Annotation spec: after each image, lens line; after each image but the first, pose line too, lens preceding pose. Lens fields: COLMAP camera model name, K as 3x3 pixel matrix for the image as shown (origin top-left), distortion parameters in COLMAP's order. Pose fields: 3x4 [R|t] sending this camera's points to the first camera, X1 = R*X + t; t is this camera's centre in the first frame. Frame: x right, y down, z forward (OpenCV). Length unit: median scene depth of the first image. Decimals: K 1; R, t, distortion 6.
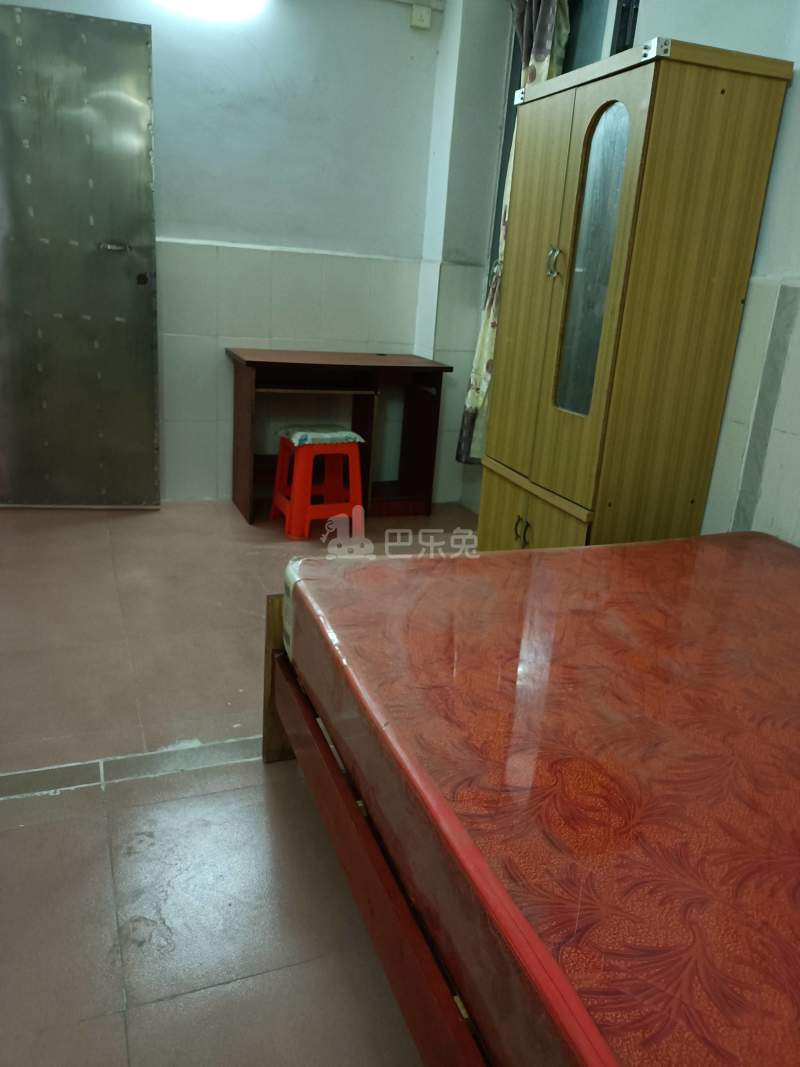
lens RADIAL K [[786.4, 0, 397.1], [0, 786.4, 528.5], [0, 0, 1]] dist [0.047071, -0.035322]
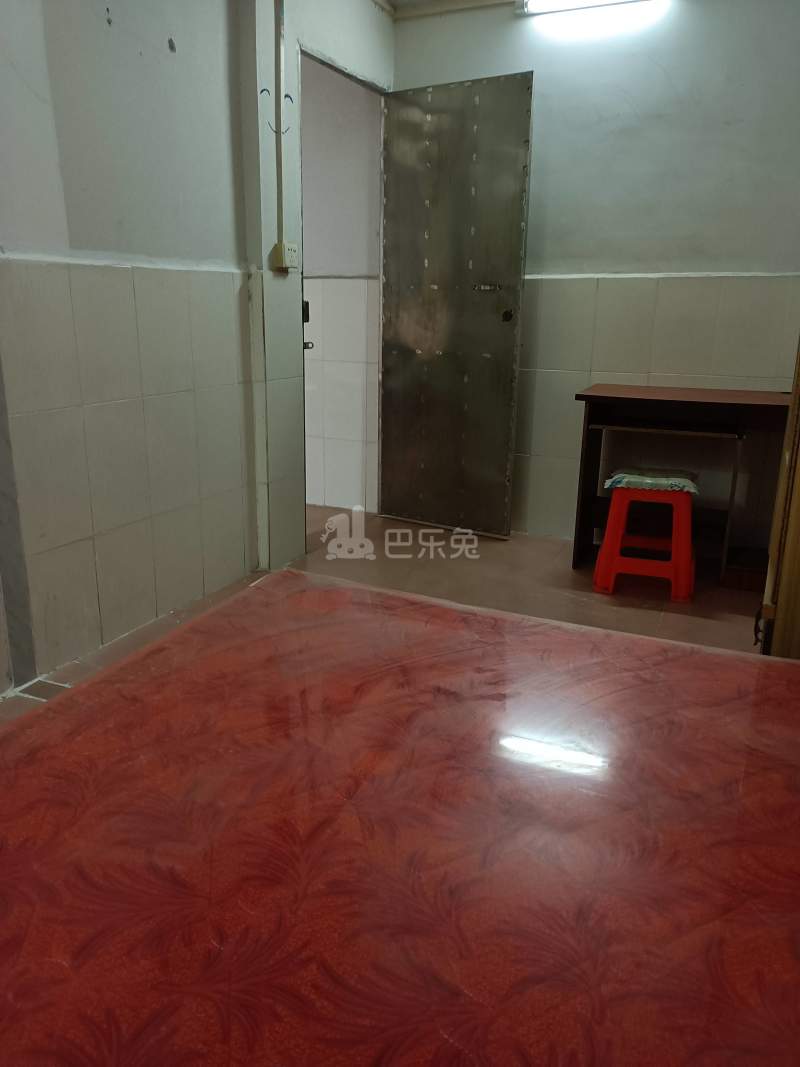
lens RADIAL K [[786.4, 0, 397.1], [0, 786.4, 528.5], [0, 0, 1]] dist [0.047071, -0.035322]
pose [[0.705670, 0.132630, -0.696016, 0.327539], [-0.178733, 0.983878, 0.006272, -0.021957], [0.685627, 0.119975, 0.717999, 0.192469]]
